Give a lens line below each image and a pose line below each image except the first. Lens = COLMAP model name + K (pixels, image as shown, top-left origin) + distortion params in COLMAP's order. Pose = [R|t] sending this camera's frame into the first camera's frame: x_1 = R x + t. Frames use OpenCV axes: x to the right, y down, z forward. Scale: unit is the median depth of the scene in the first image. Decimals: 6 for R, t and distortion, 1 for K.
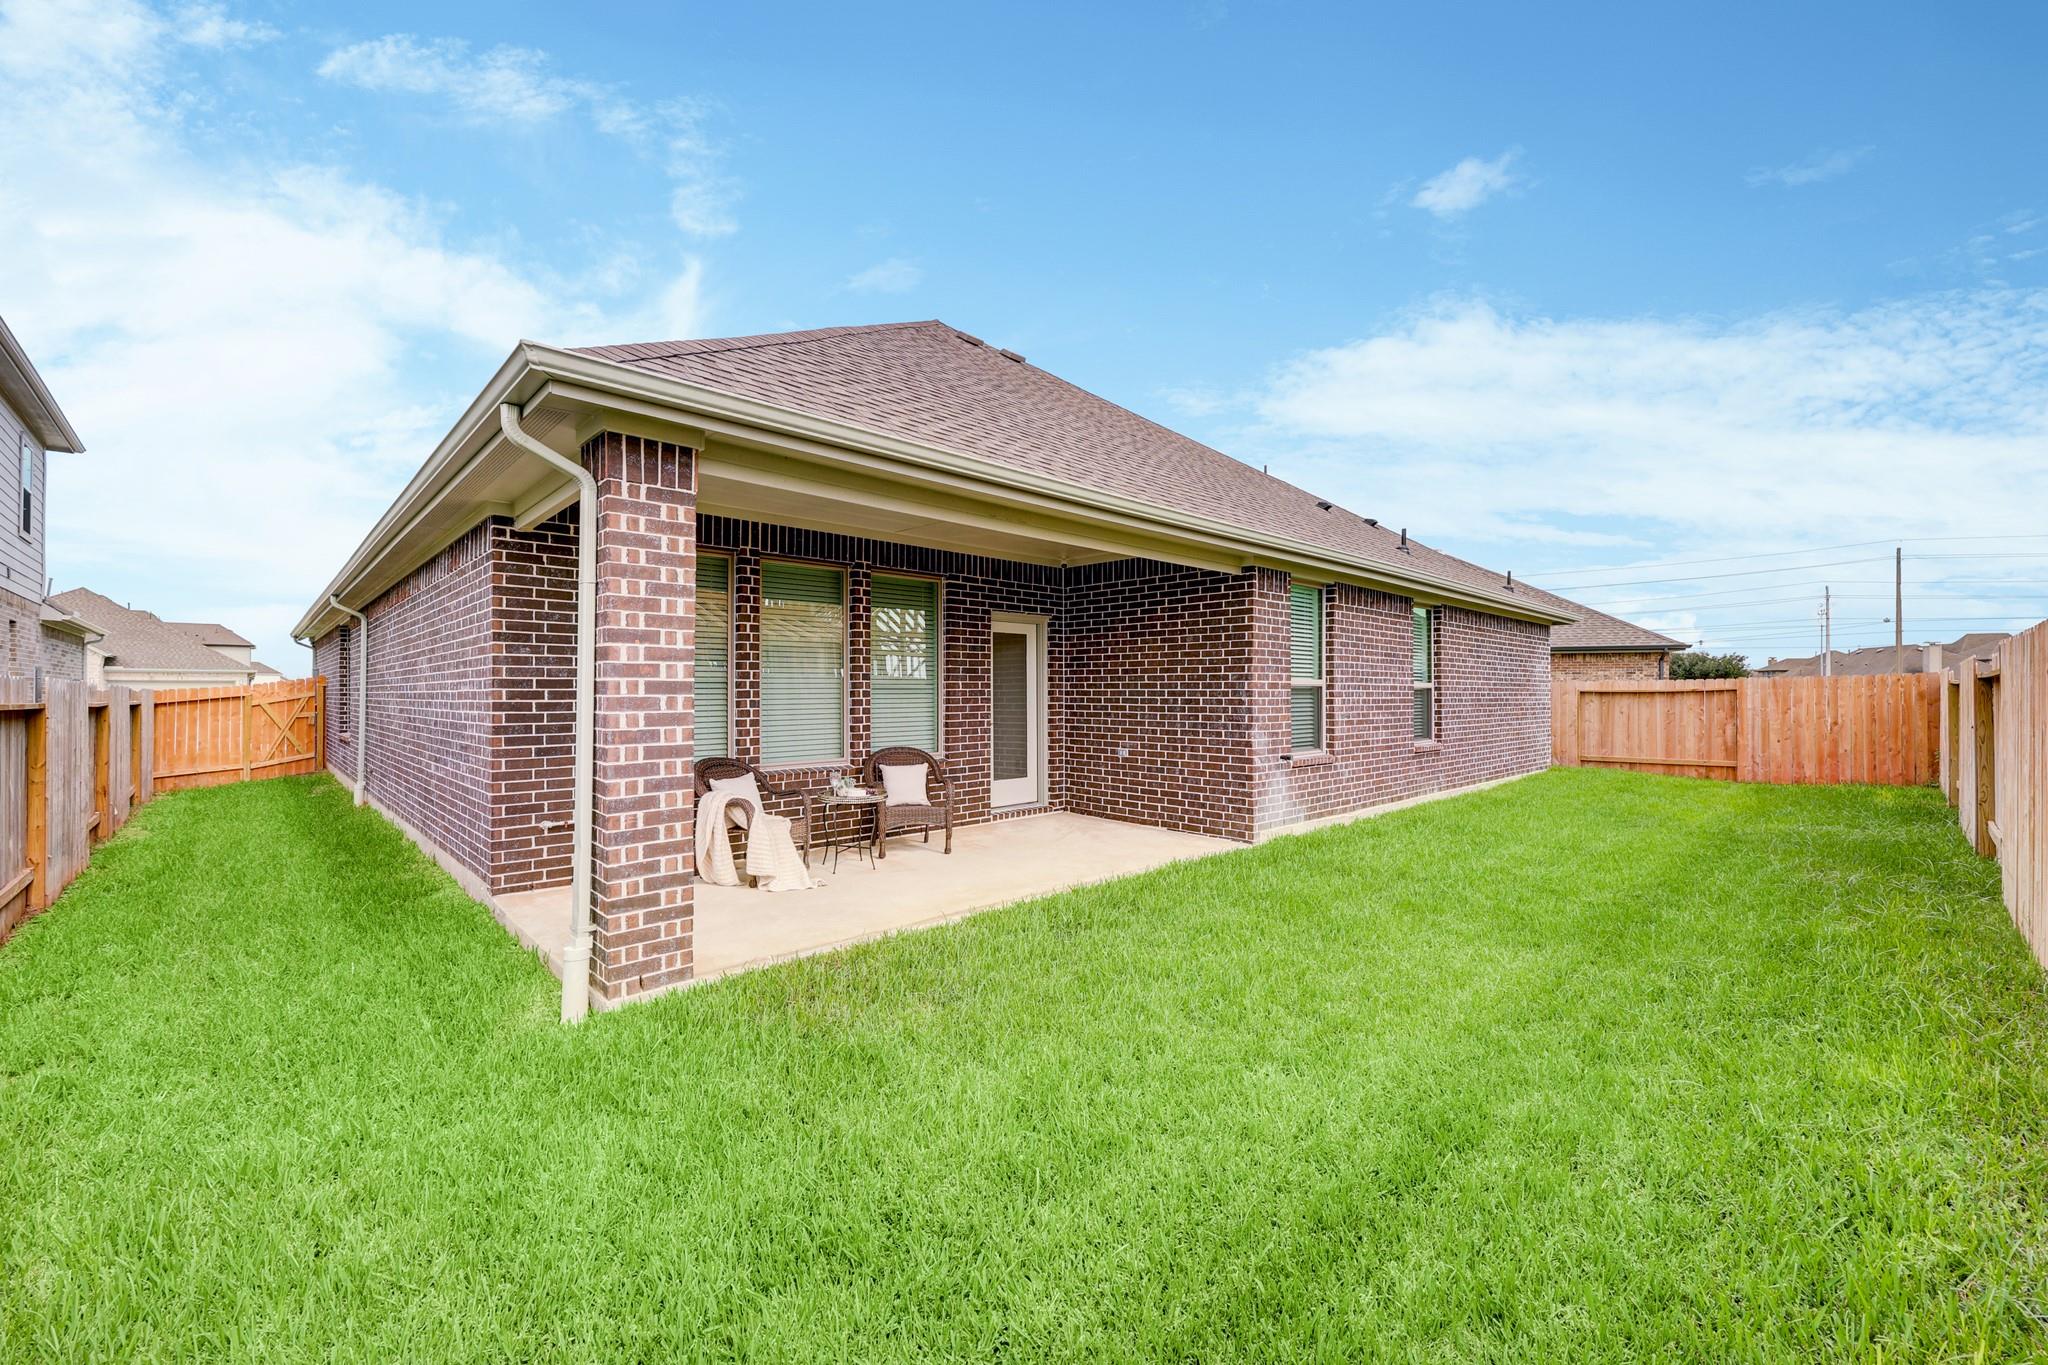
lens RADIAL K [[834.7, 0, 1037.6], [0, 834.7, 692.0], [0, 0, 1]] dist [-0.007471, 0.000900]
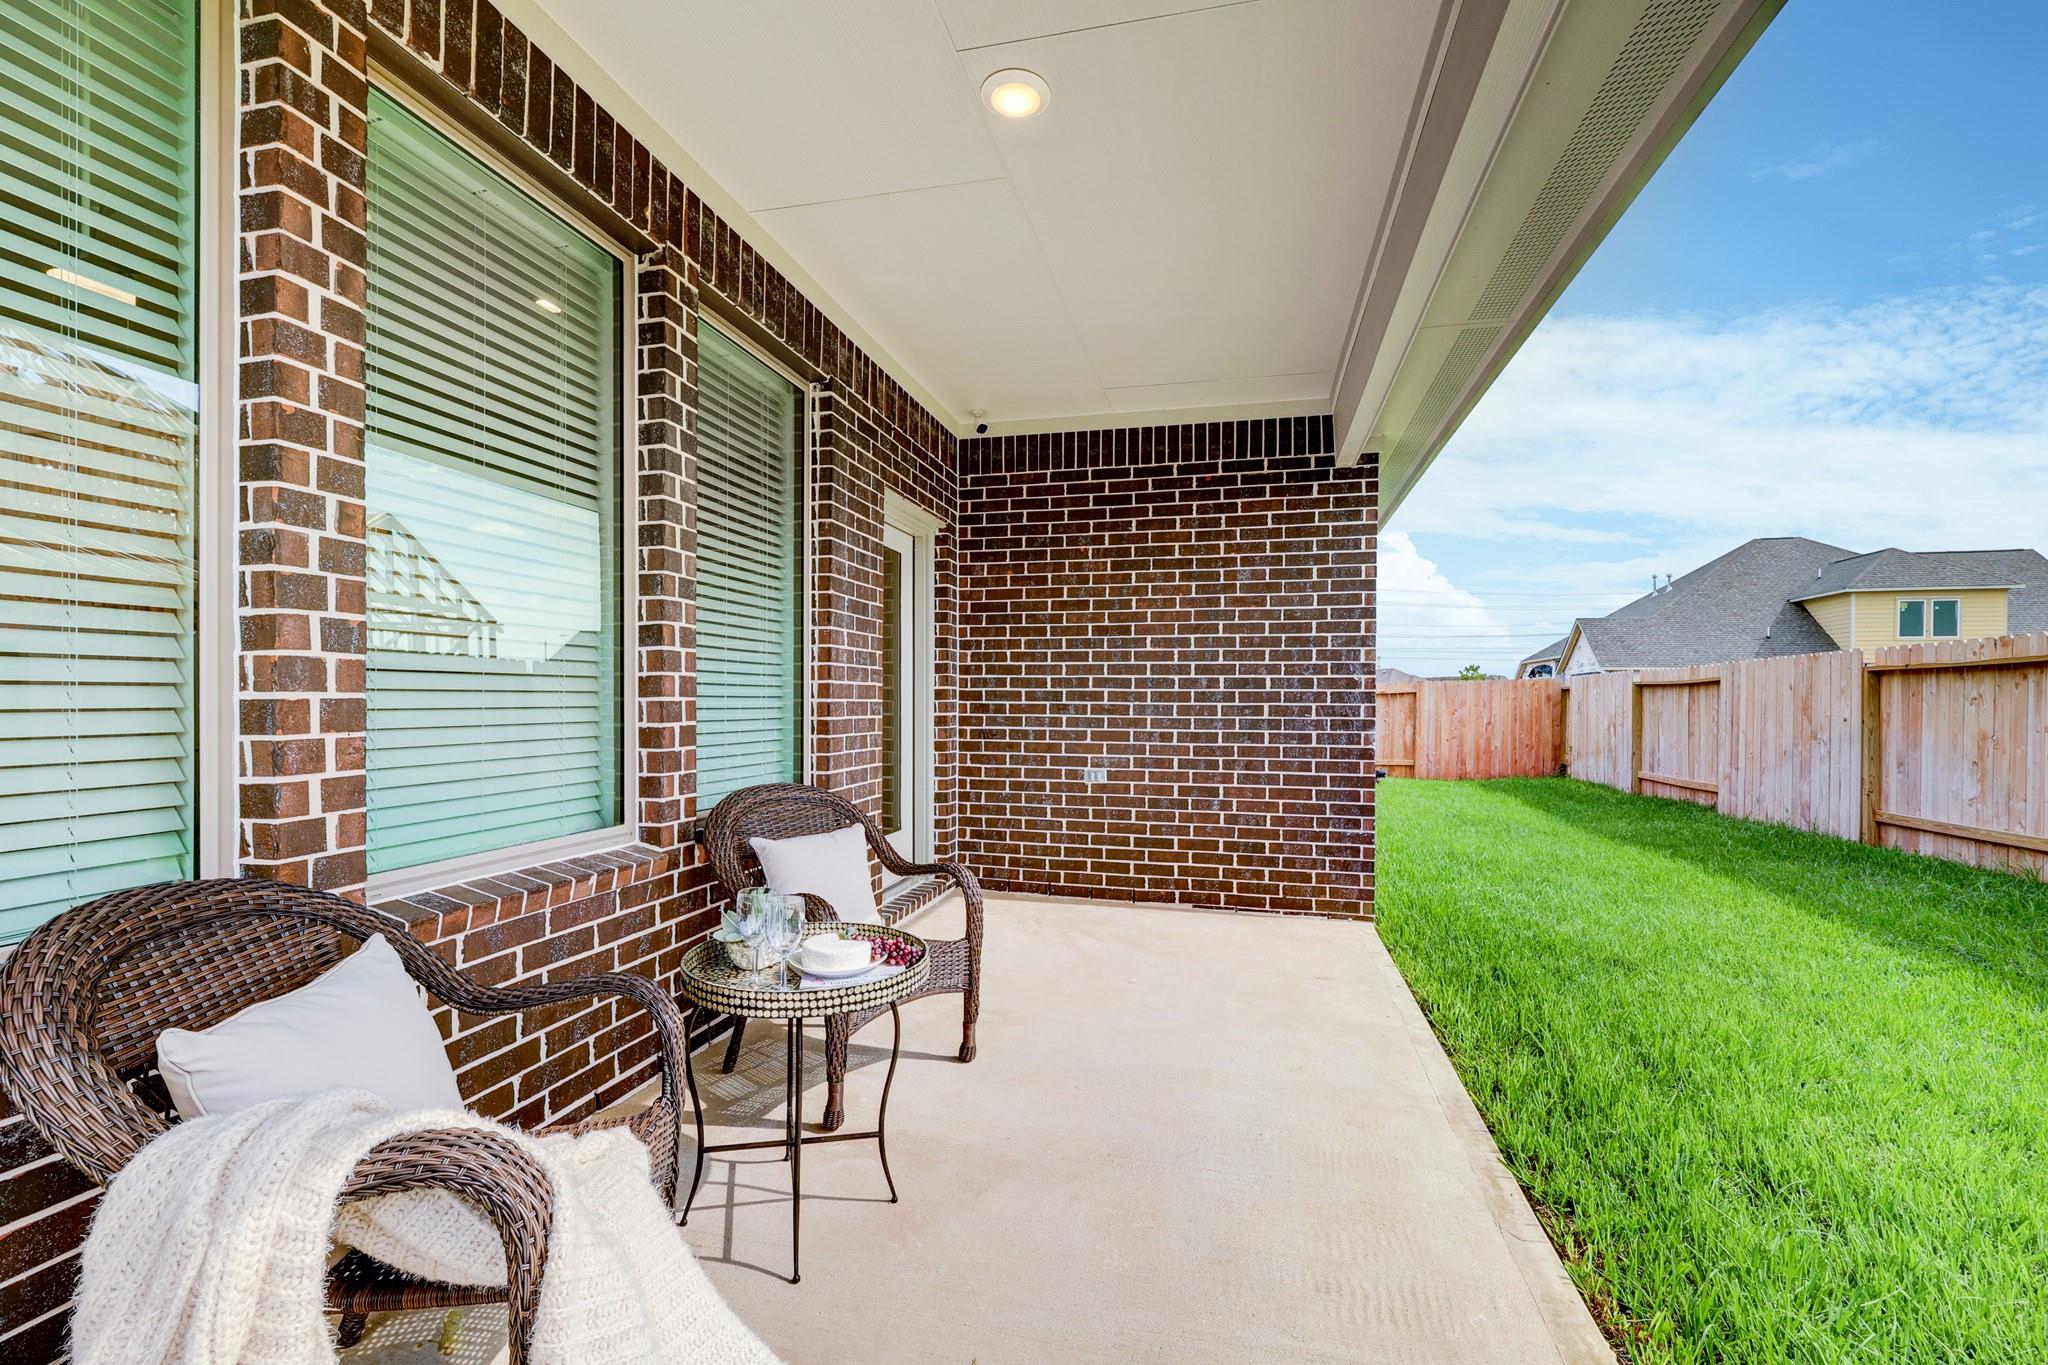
lens RADIAL K [[841.0, 0, 1028.7], [0, 841.0, 713.2], [0, 0, 1]] dist [-0.046083, -0.000343]
pose [[0.848246, 0.000449, 0.529603, -0.252700], [-0.005970, 0.999944, 0.008713, 0.028341], [-0.529569, -0.010552, 0.848201, 0.592294]]
